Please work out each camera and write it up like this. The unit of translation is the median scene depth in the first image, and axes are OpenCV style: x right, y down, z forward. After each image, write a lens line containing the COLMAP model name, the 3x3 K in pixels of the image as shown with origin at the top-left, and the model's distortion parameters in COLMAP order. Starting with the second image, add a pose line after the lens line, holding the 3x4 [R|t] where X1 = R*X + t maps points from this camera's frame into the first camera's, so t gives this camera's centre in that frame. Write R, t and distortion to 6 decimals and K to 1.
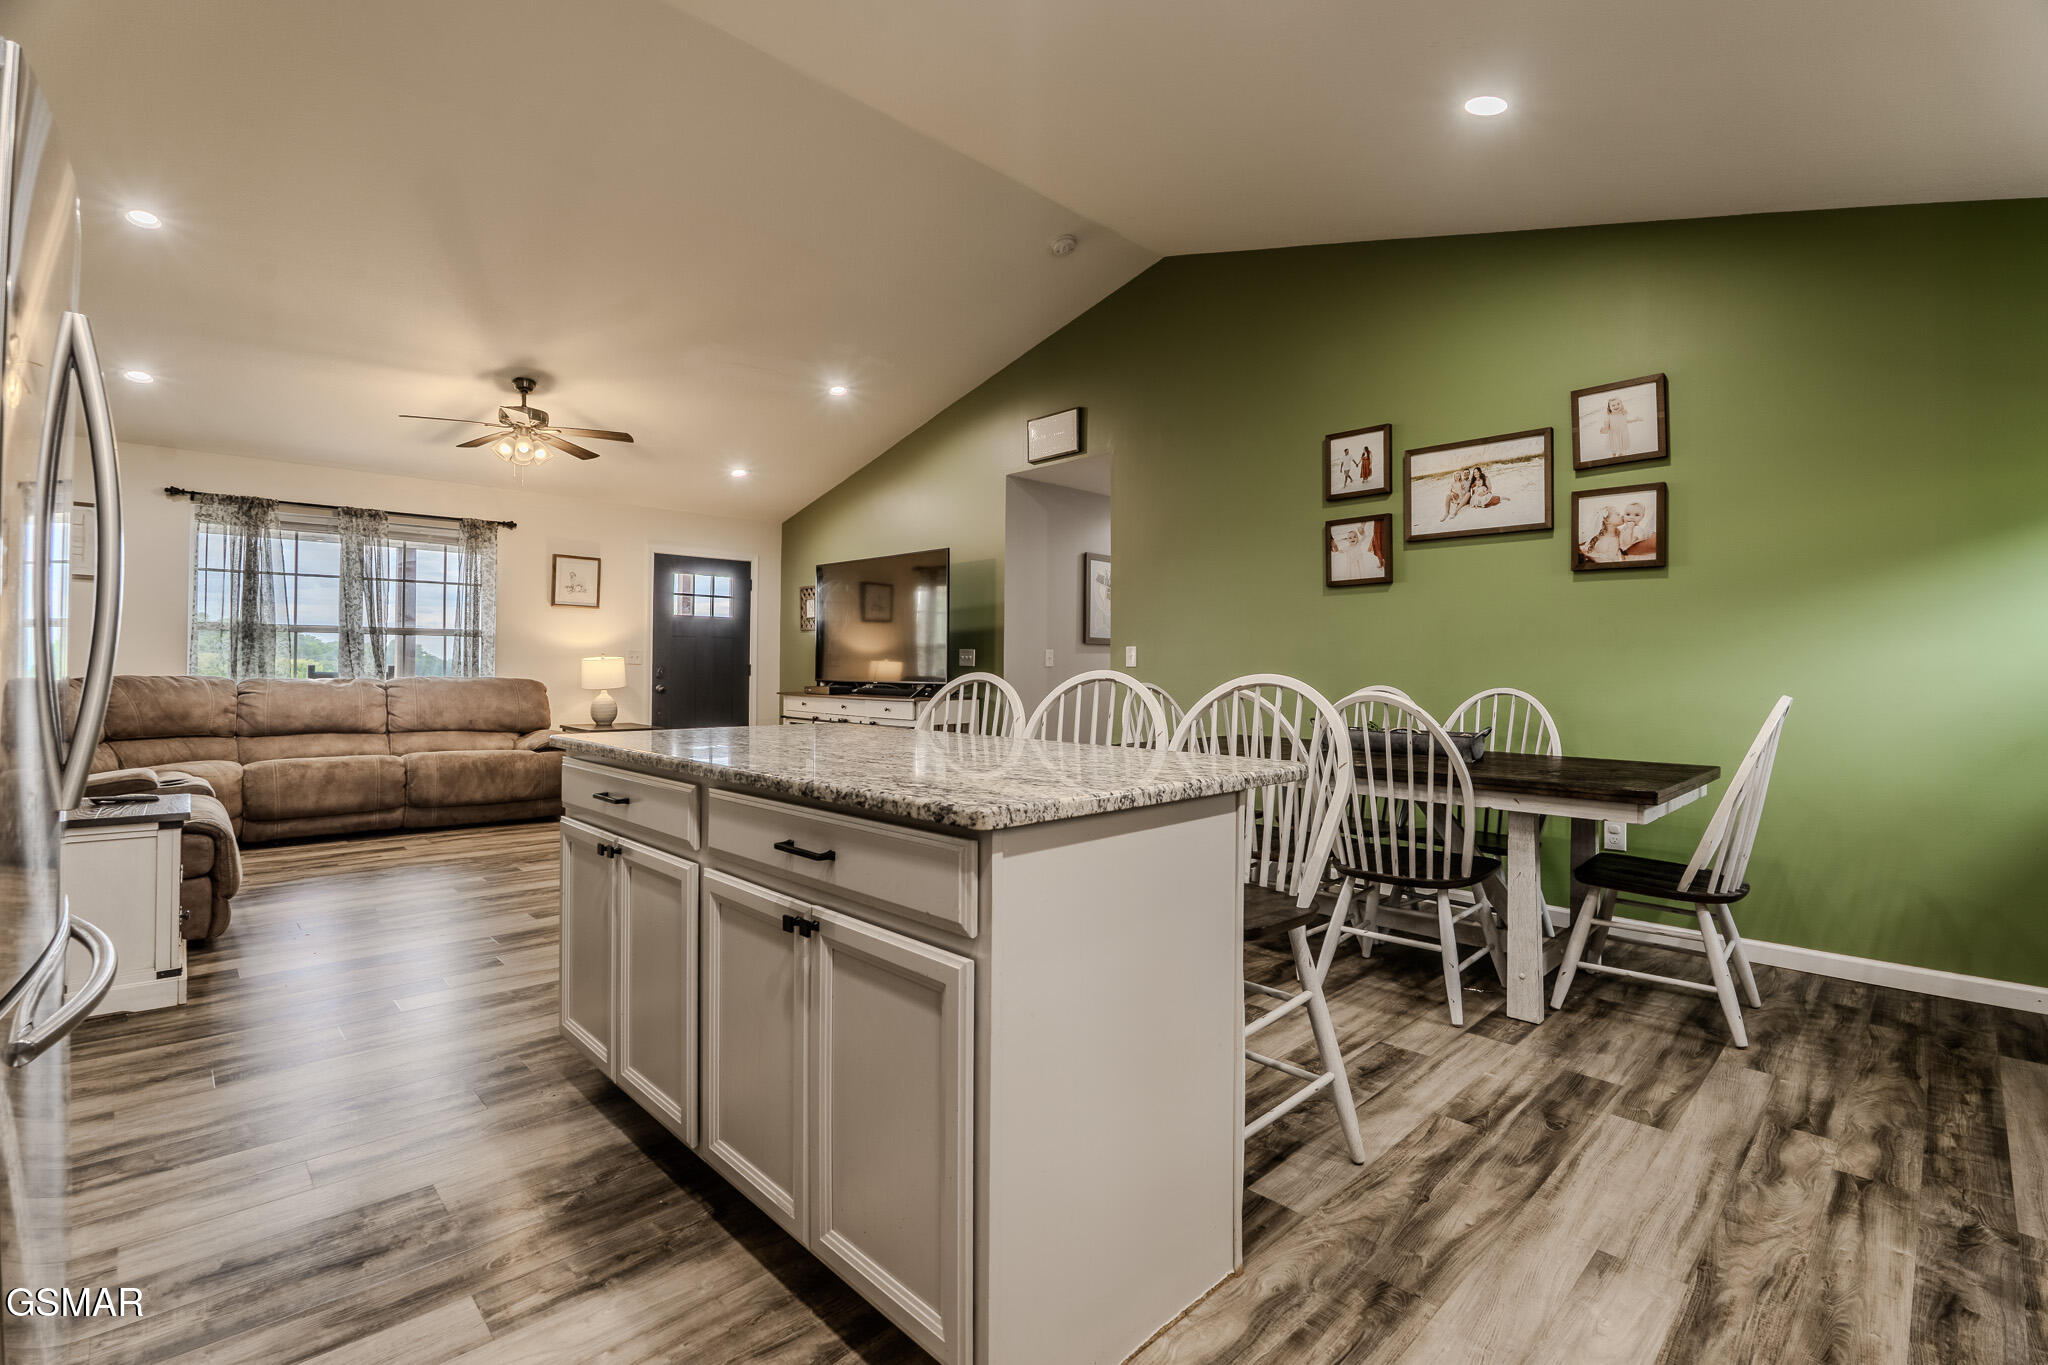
lens RADIAL K [[902.3, 0, 1033.1], [0, 902.3, 672.6], [0, 0, 1]] dist [-0.016894, -0.001504]
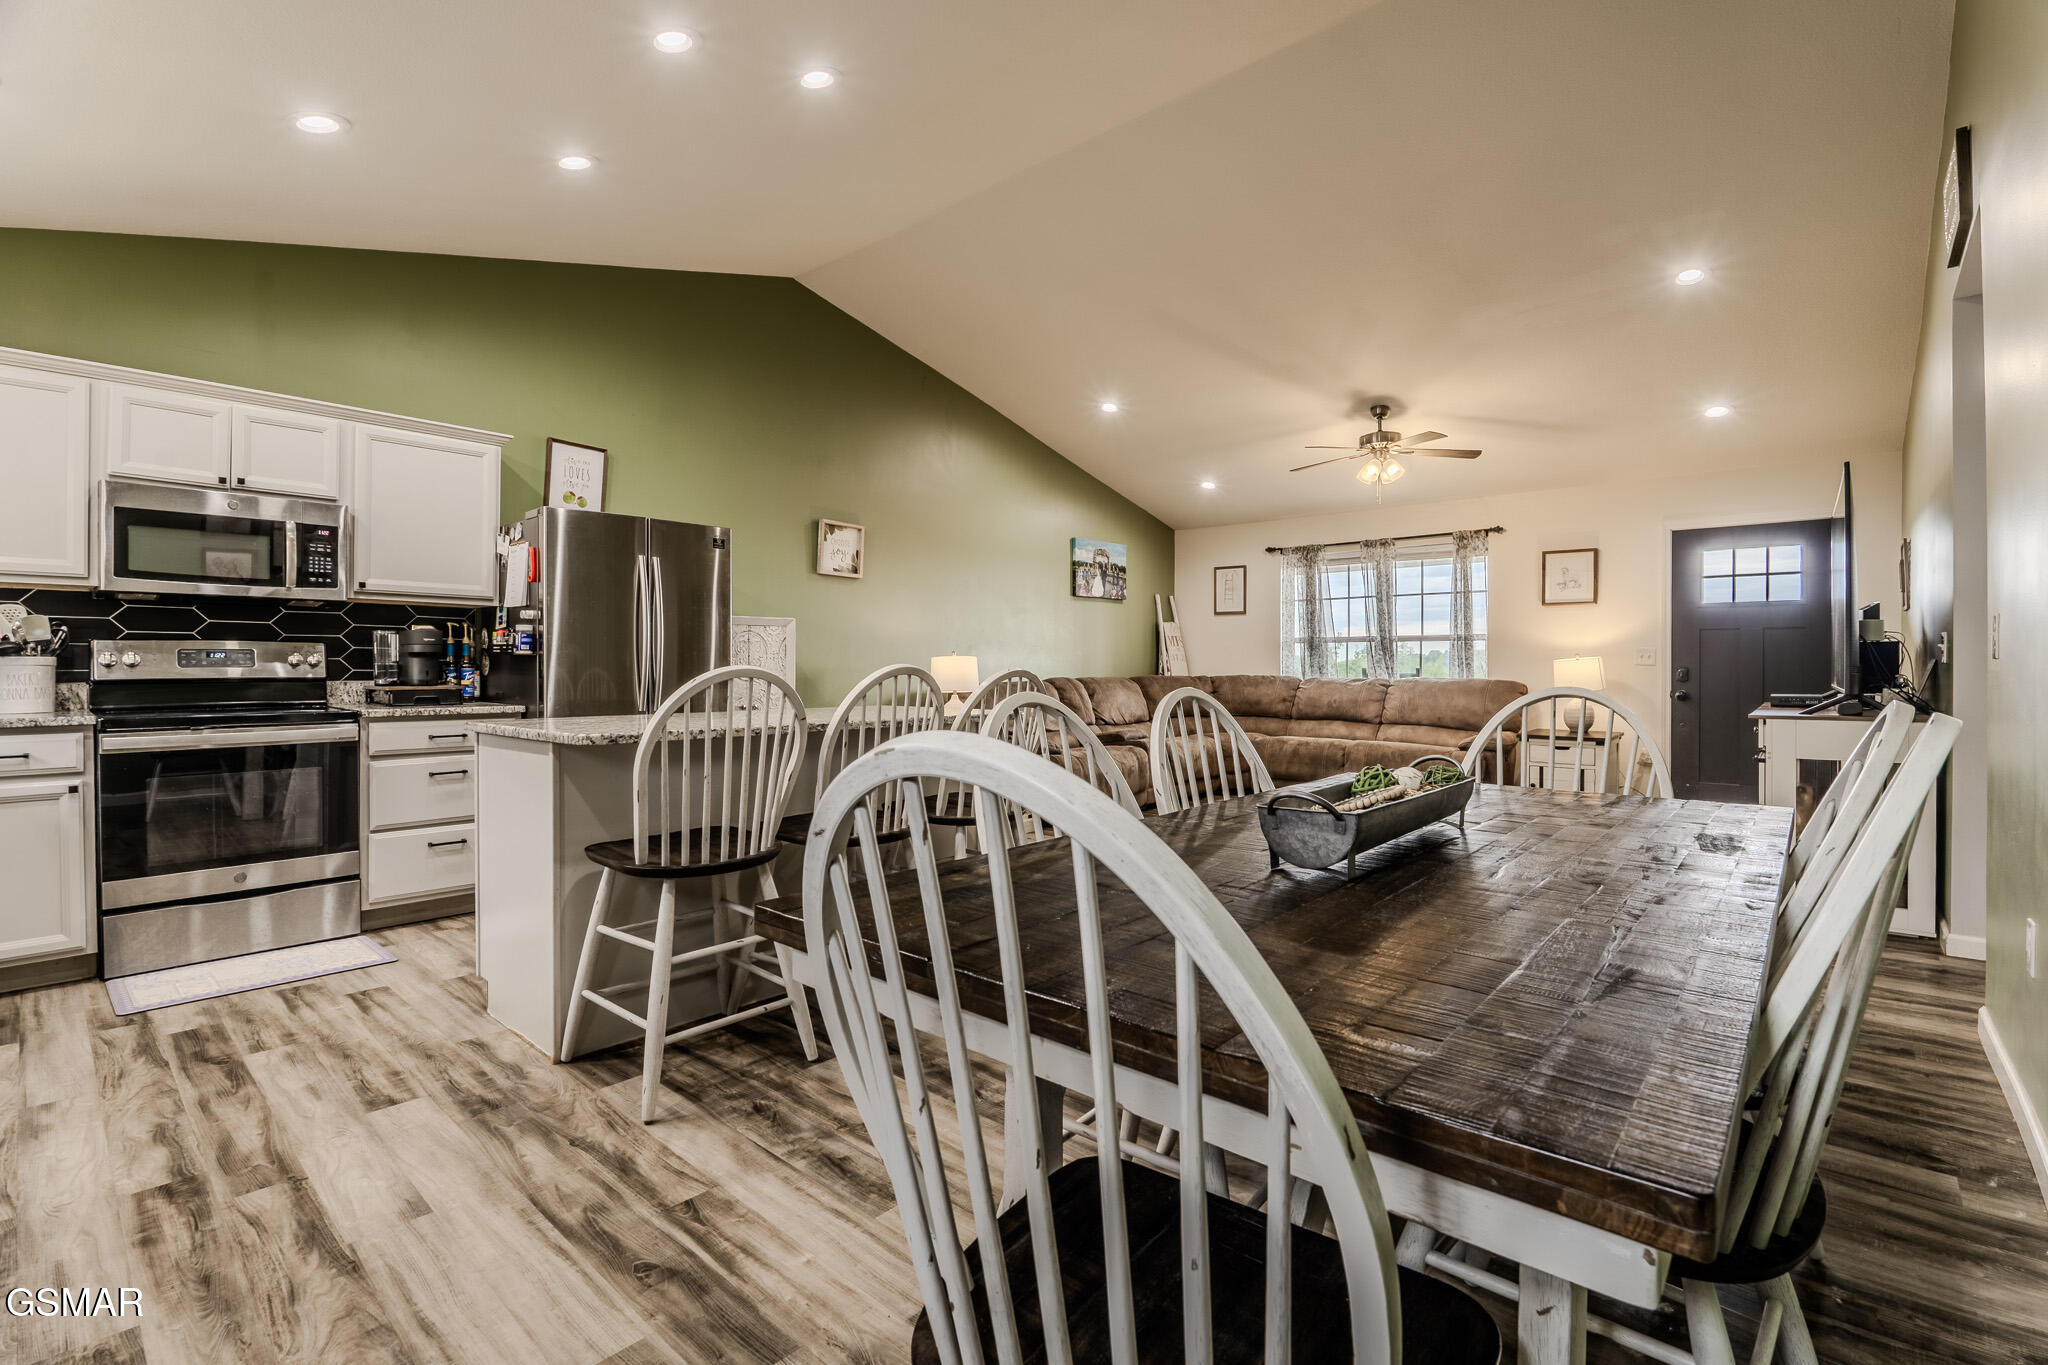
lens RADIAL K [[902.3, 0, 996.4], [0, 902.3, 662.3], [0, 0, 1]] dist [-0.016894, -0.001504]
pose [[0.067046, -0.010979, -0.997689, 0.471253], [-0.008829, 0.999894, -0.011597, 0.003773], [0.997711, 0.009586, 0.066942, 0.432345]]
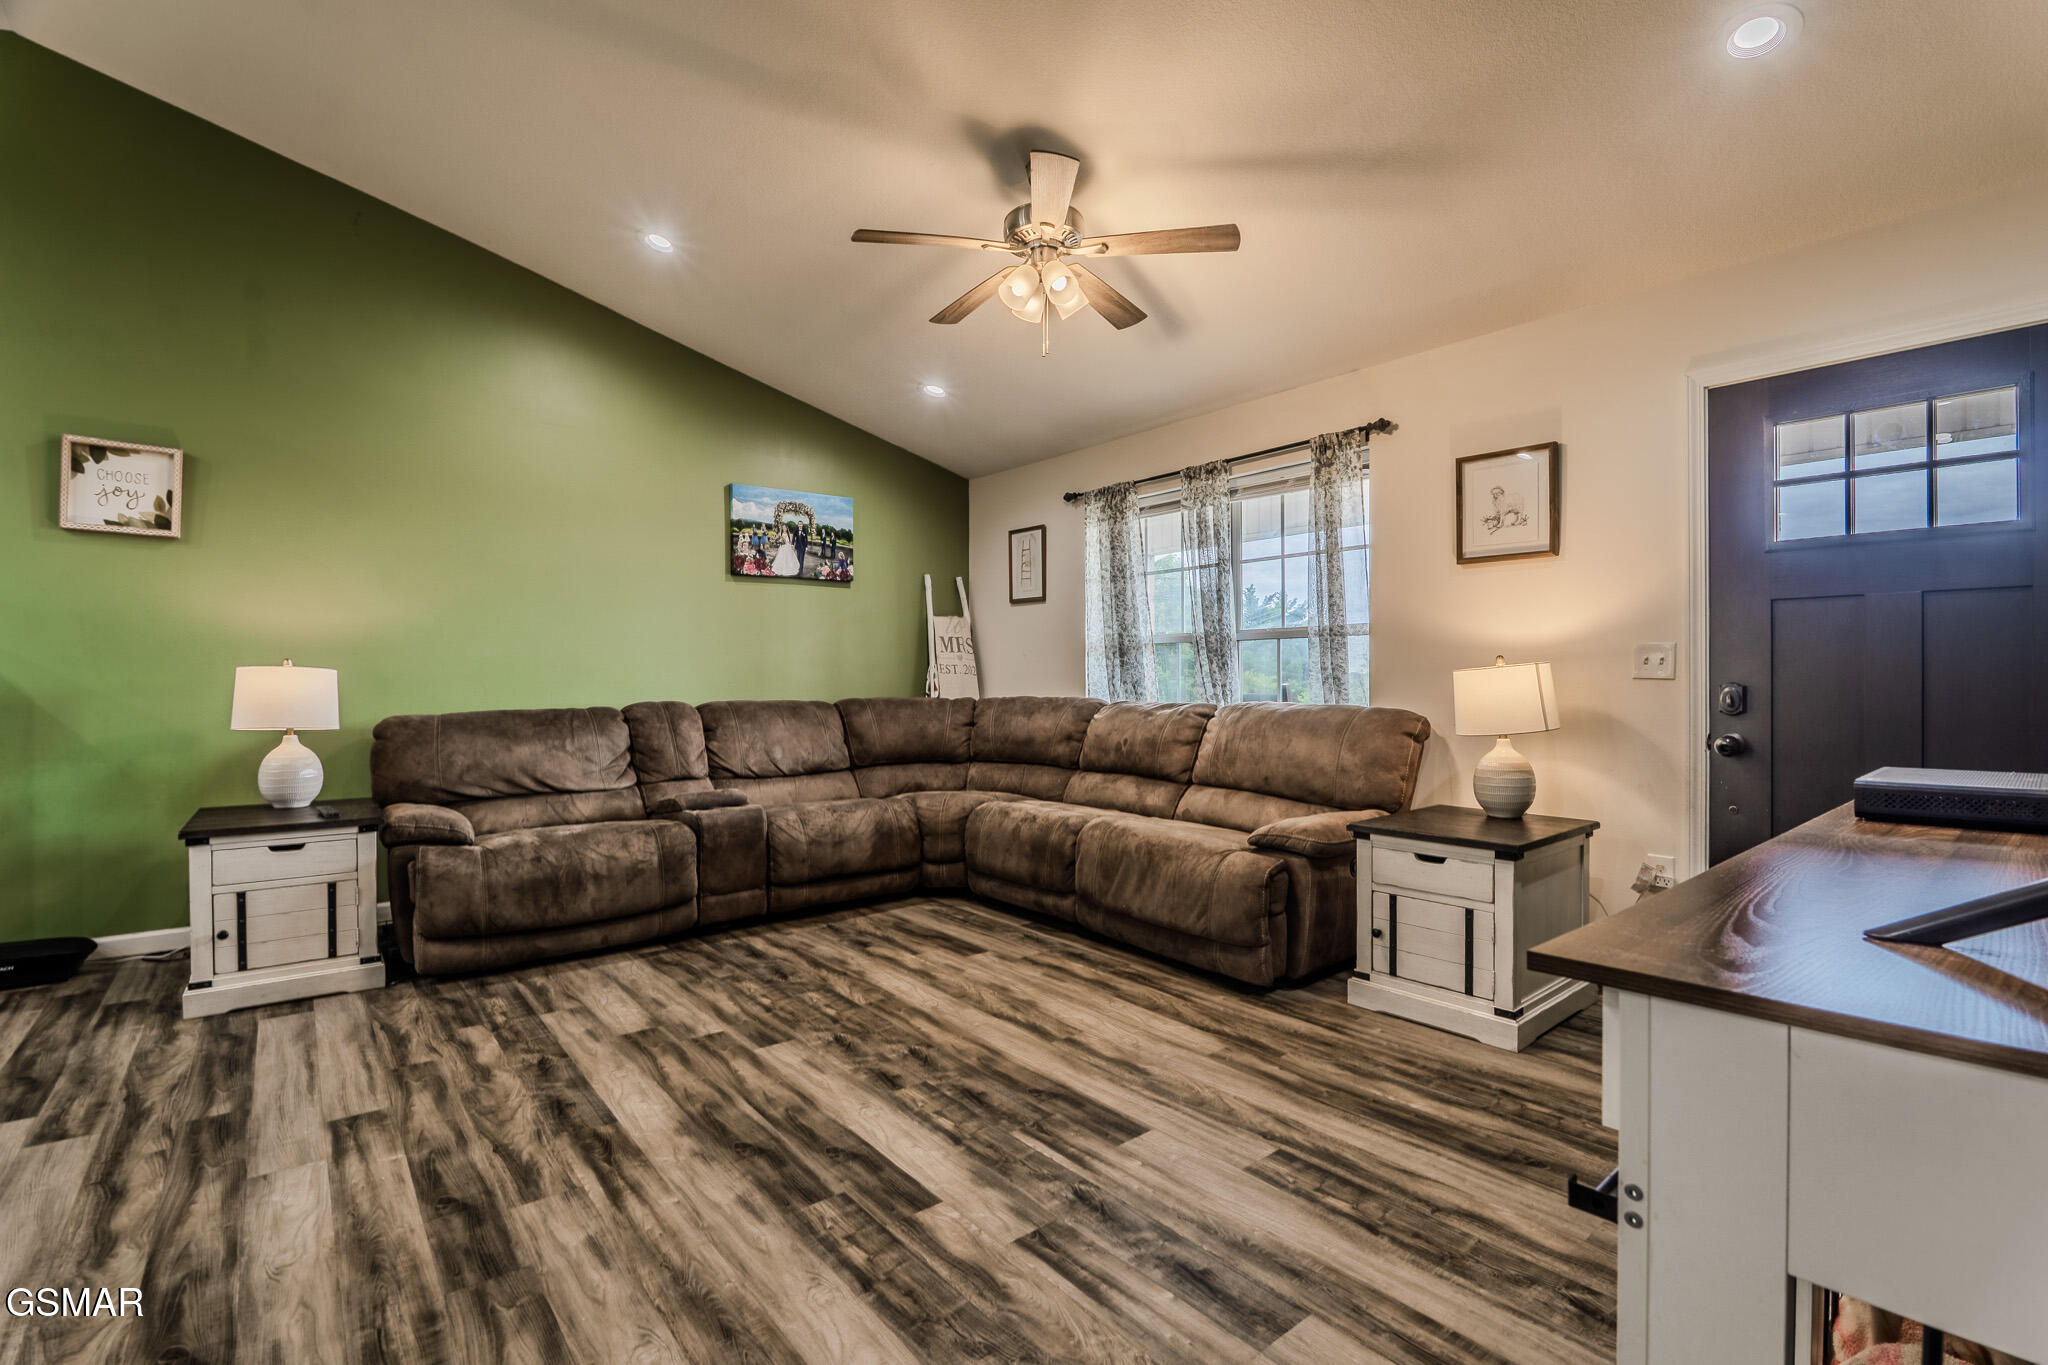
lens RADIAL K [[902.3, 0, 992.3], [0, 902.3, 676.3], [0, 0, 1]] dist [-0.016894, -0.001504]
pose [[-0.089769, -0.014289, -0.995860, -0.023899], [-0.007801, 0.999876, -0.013644, -0.003774], [0.995932, 0.006544, -0.089870, 0.968724]]
